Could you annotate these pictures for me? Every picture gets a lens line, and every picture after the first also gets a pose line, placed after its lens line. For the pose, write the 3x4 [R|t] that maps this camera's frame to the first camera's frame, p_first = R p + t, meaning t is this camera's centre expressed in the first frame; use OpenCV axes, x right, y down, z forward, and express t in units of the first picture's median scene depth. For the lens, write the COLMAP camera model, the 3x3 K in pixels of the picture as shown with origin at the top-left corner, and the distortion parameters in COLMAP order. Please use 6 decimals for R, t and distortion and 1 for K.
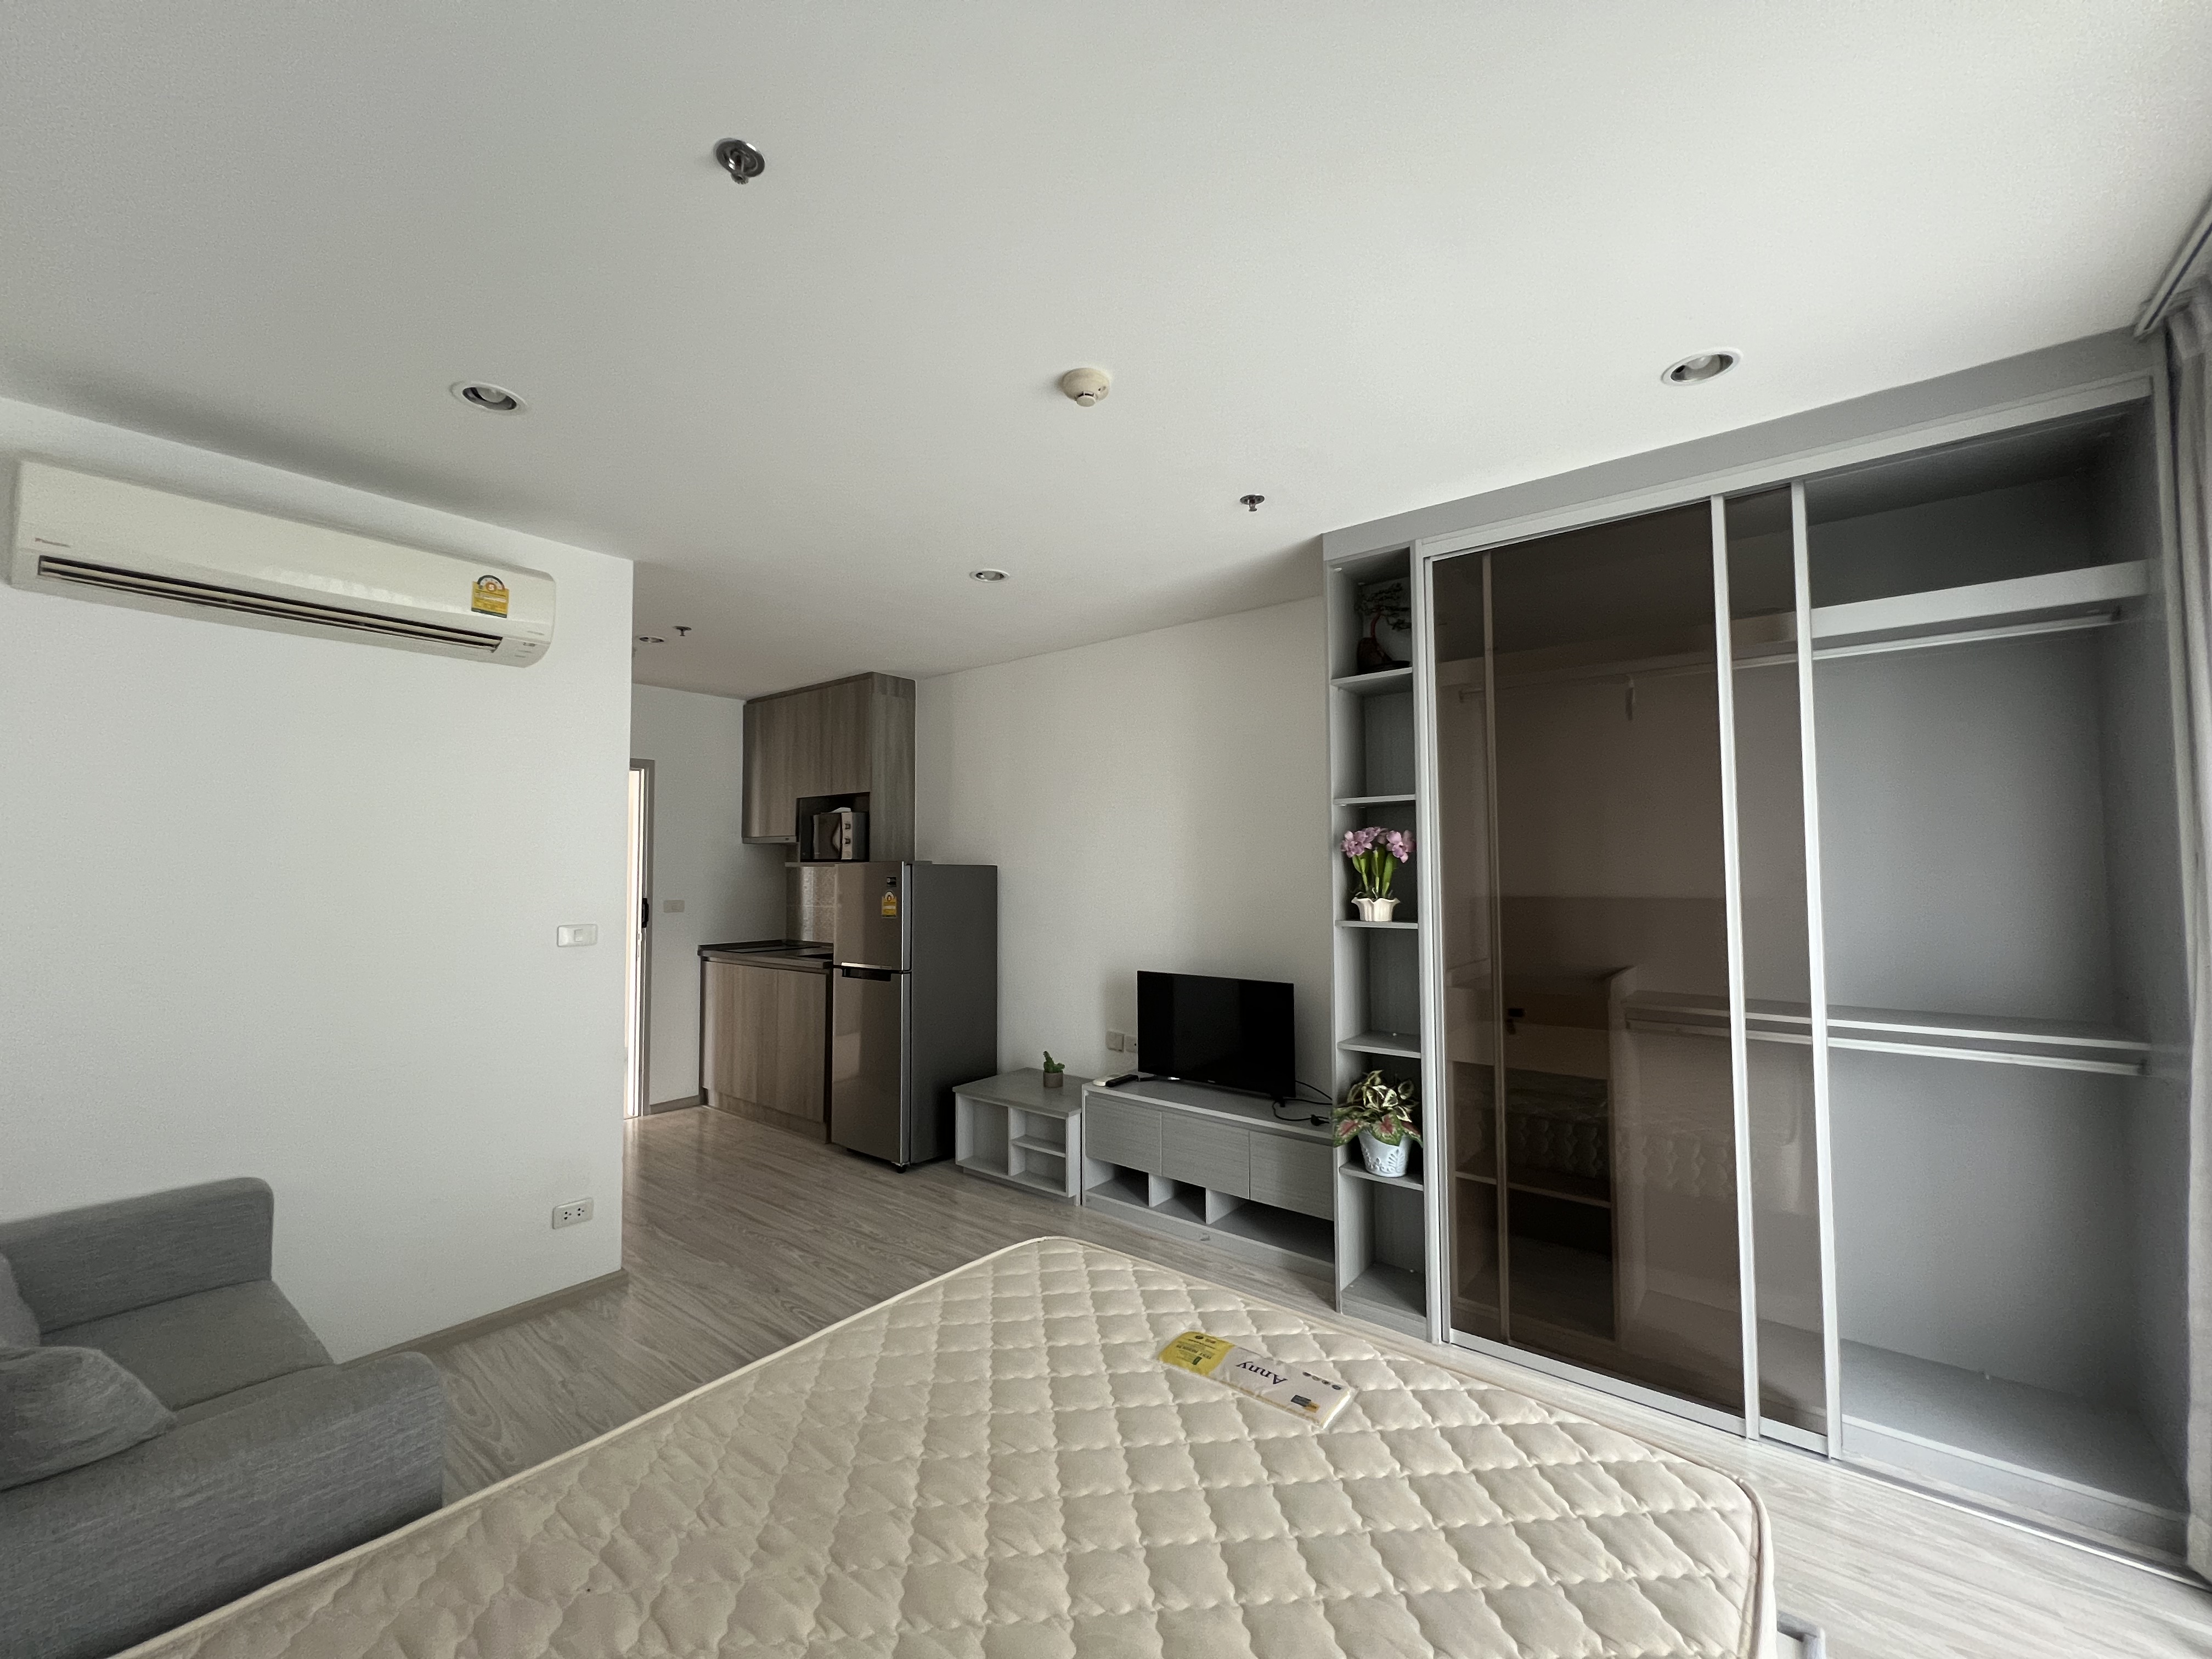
lens RADIAL K [[879.8, 0, 1111.8], [0, 879.8, 827.8], [0, 0, 1]] dist [-0.001976, -0.000022]
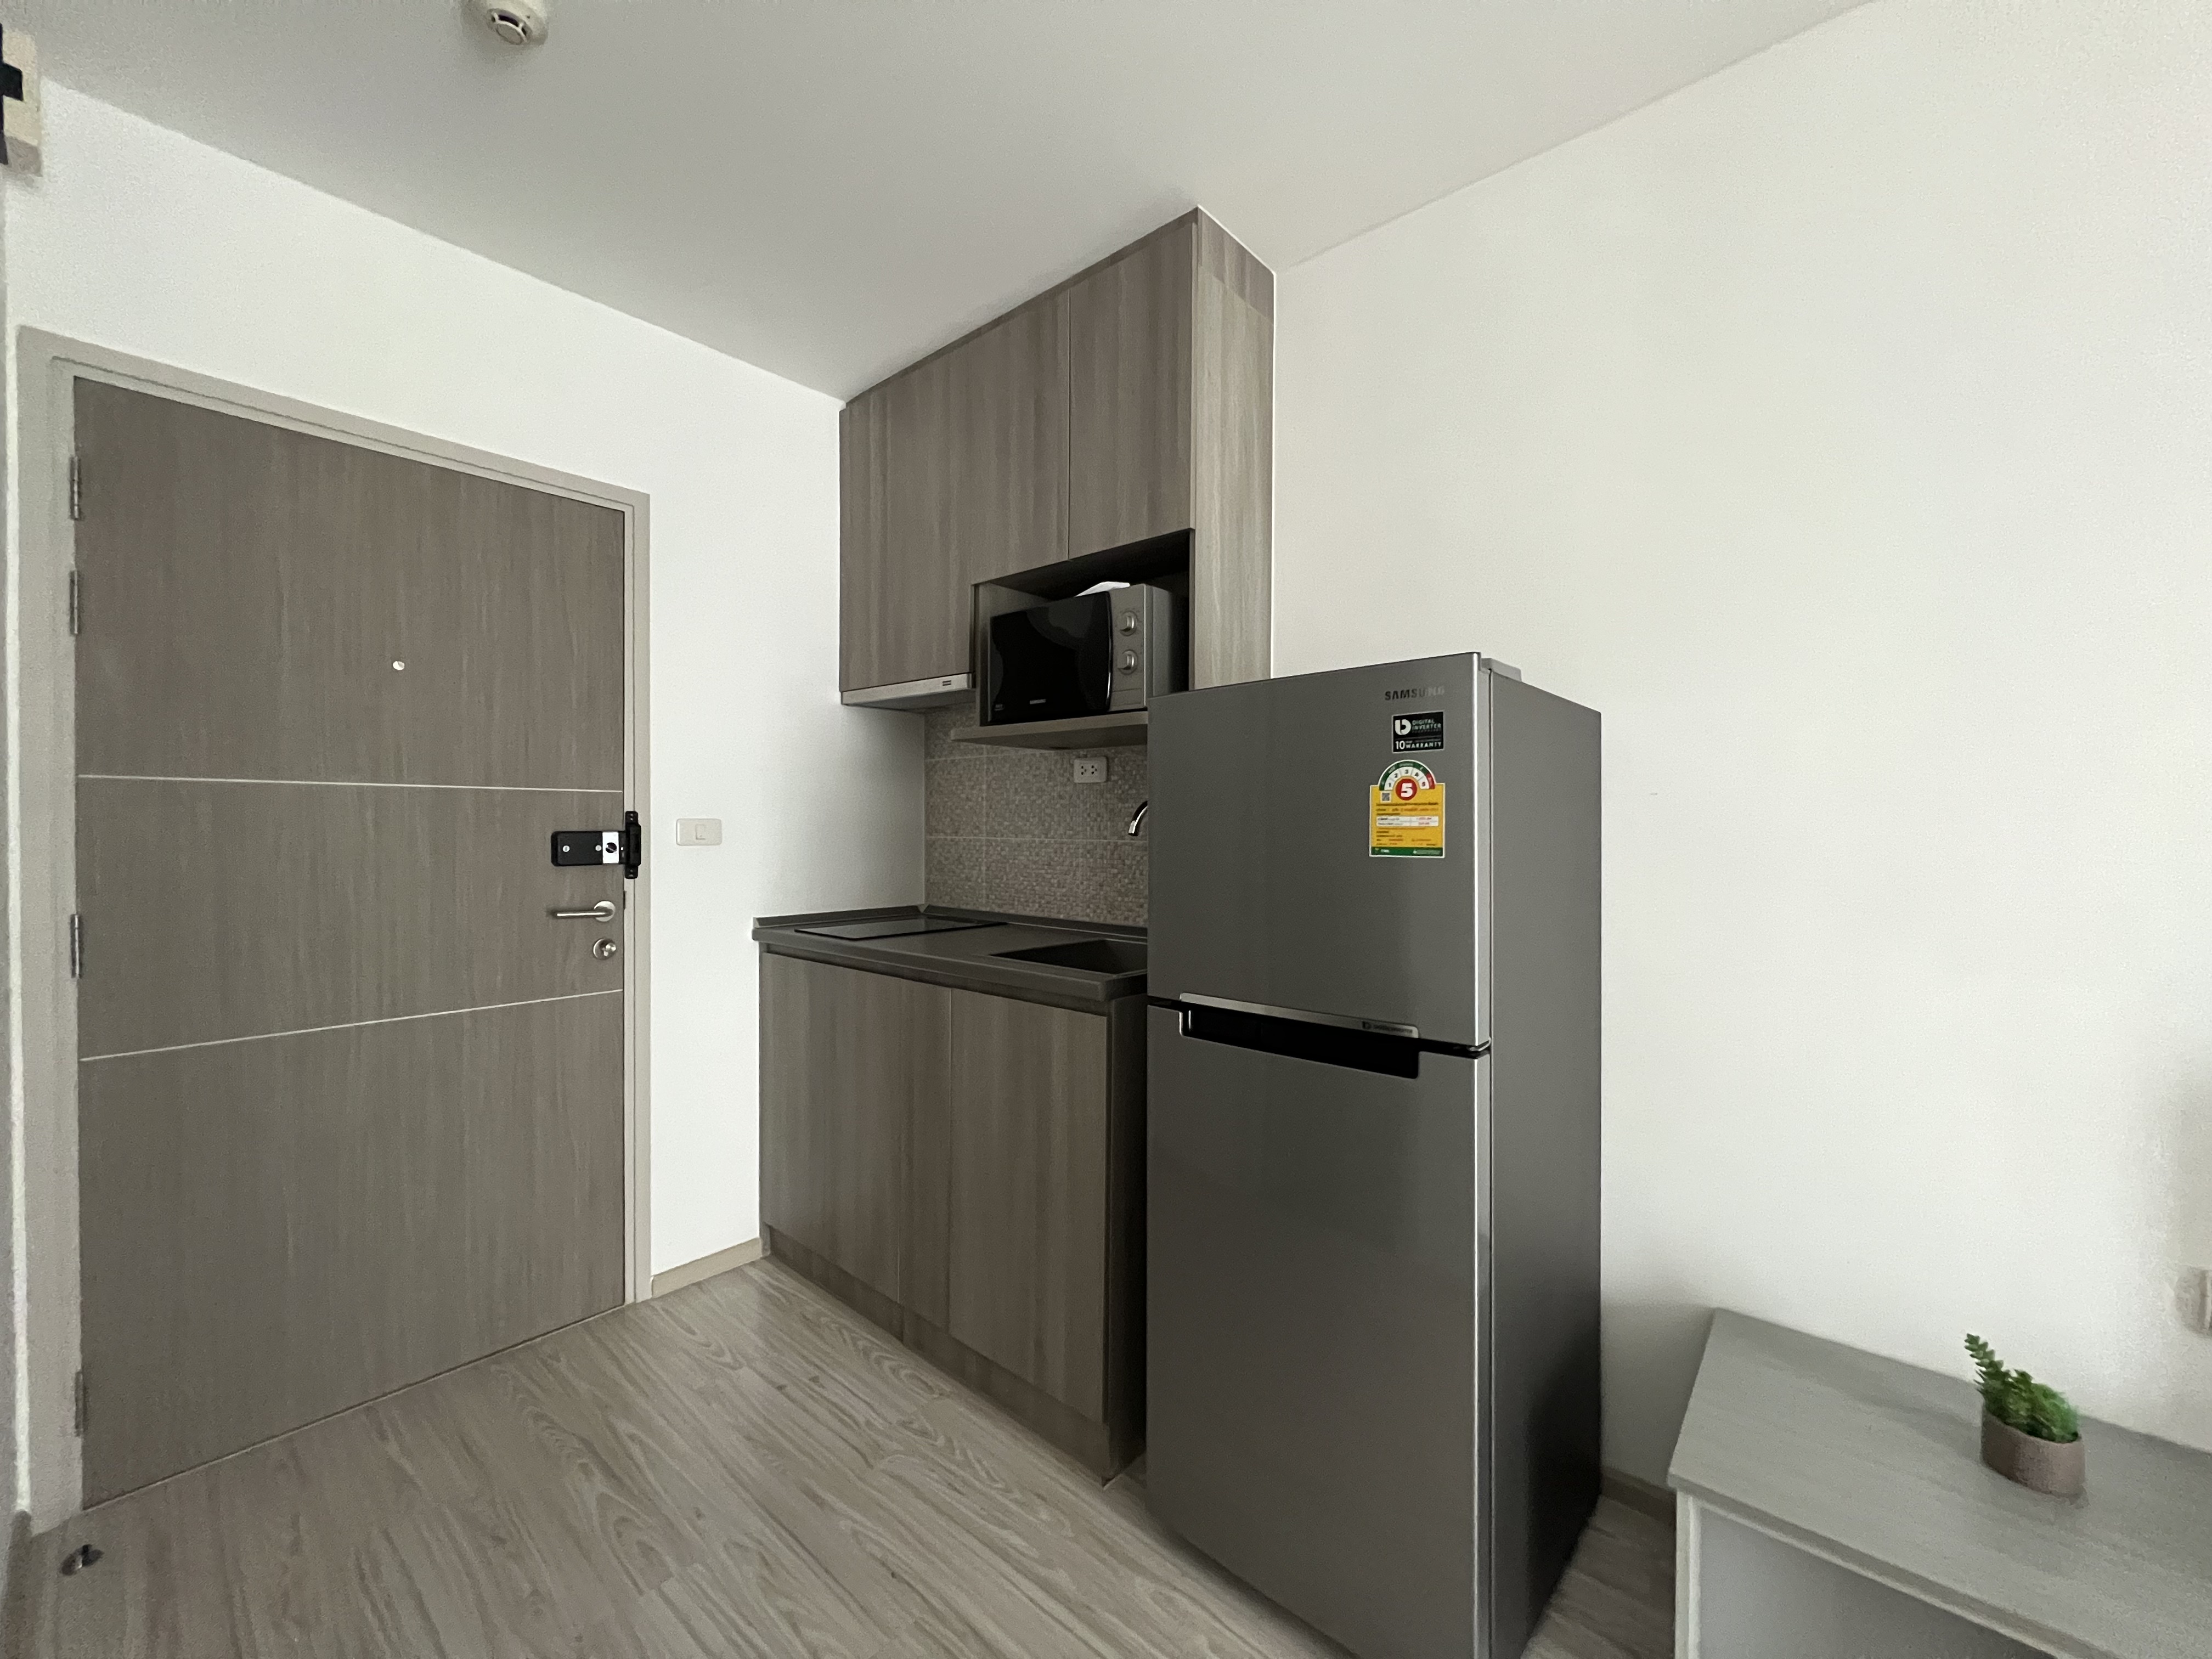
lens RADIAL K [[893.1, 0, 1104.5], [0, 893.1, 830.8], [0, 0, 1]] dist [0.000708, -0.000005]
pose [[0.998414, 0.011718, -0.055062, -0.285939], [-0.008643, 0.998407, 0.055752, 0.066702], [0.055627, -0.055187, 0.996925, 0.597941]]
